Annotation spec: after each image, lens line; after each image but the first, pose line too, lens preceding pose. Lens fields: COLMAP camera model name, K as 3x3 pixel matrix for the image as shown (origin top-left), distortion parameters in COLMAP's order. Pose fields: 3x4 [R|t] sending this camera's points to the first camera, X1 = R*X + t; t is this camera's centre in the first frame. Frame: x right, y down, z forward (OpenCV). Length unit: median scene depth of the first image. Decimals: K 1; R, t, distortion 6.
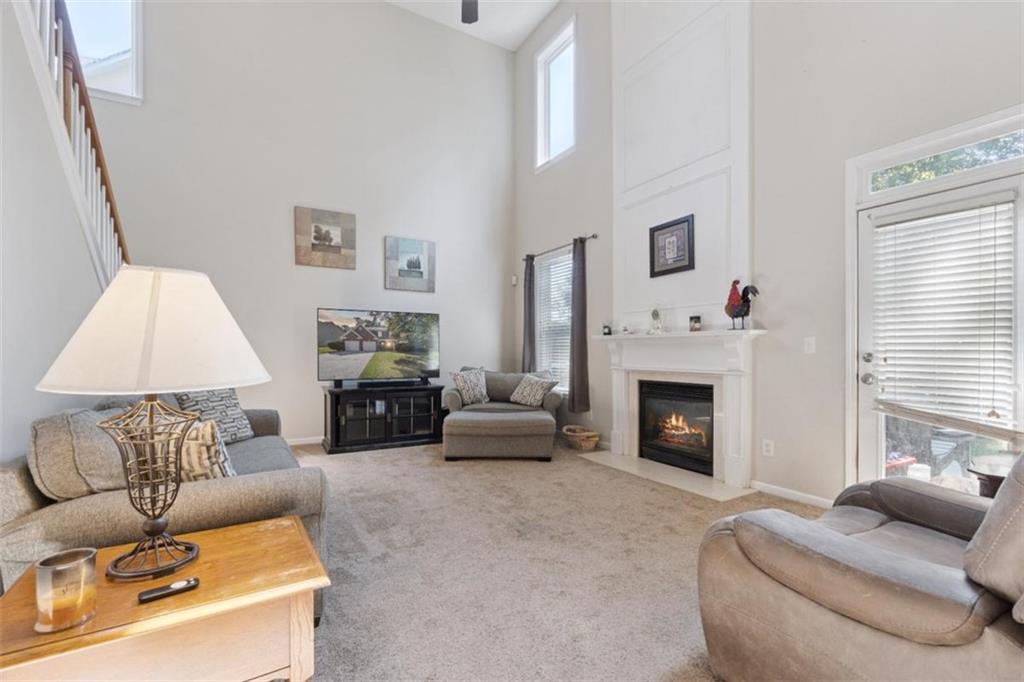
lens RADIAL K [[444.0, 0, 503.5], [0, 444.0, 350.4], [0, 0, 1]] dist [-0.004113, -0.000478]
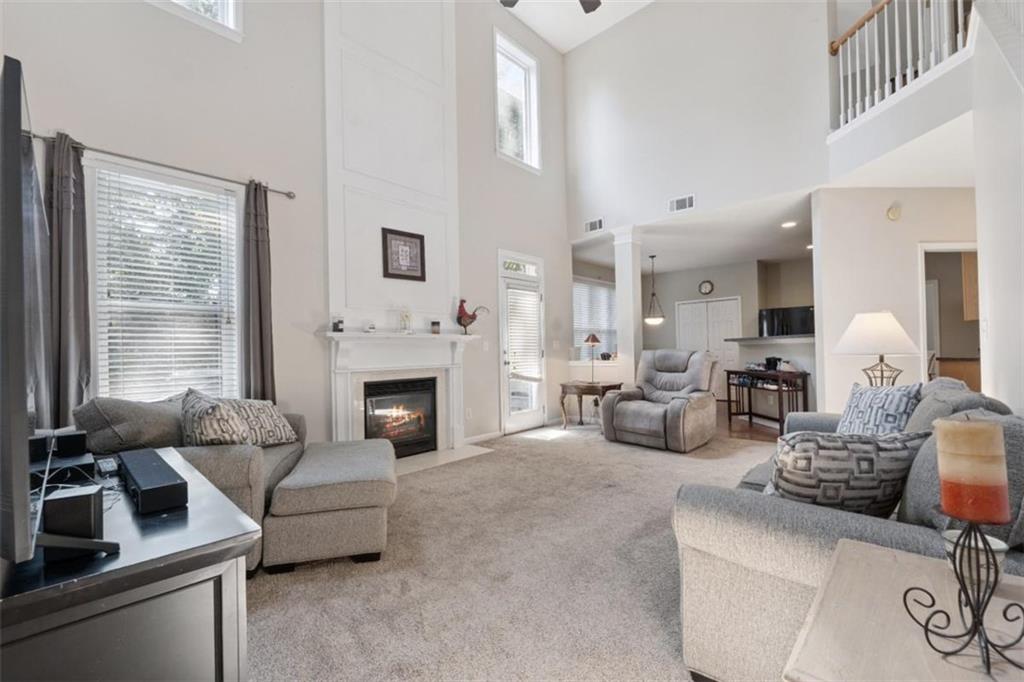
lens RADIAL K [[444.0, 0, 507.2], [0, 444.0, 345.0], [0, 0, 1]] dist [-0.004113, -0.000478]
pose [[-0.290781, 0.013046, 0.956701, -0.766500], [0.015417, 0.999841, -0.008948, 0.001420], [-0.956665, 0.012147, -0.290936, 1.126350]]
